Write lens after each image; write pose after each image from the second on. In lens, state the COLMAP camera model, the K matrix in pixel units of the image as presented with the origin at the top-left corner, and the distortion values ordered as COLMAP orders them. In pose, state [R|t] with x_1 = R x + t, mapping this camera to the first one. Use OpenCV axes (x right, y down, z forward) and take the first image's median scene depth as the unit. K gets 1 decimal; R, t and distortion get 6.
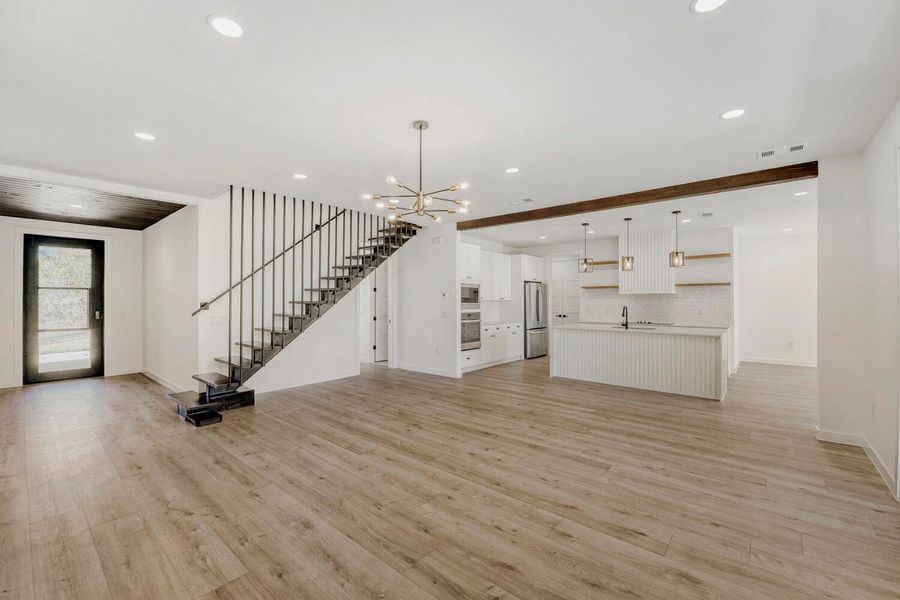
lens RADIAL K [[369.8, 0, 449.4], [0, 369.8, 303.2], [0, 0, 1]] dist [-0.027751, 0.000028]
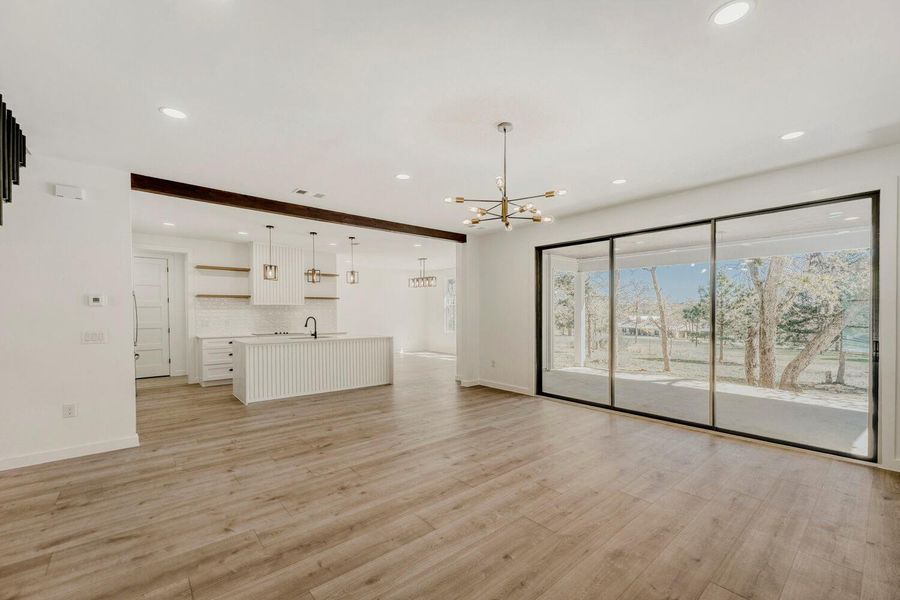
lens RADIAL K [[370.2, 0, 445.0], [0, 370.2, 320.0], [0, 0, 1]] dist [-0.001056, -0.000099]
pose [[0.170083, -0.020977, 0.985206, -0.728005], [0.006764, 0.999775, 0.020119, -0.001900], [-0.985407, 0.003242, 0.170187, 0.673112]]
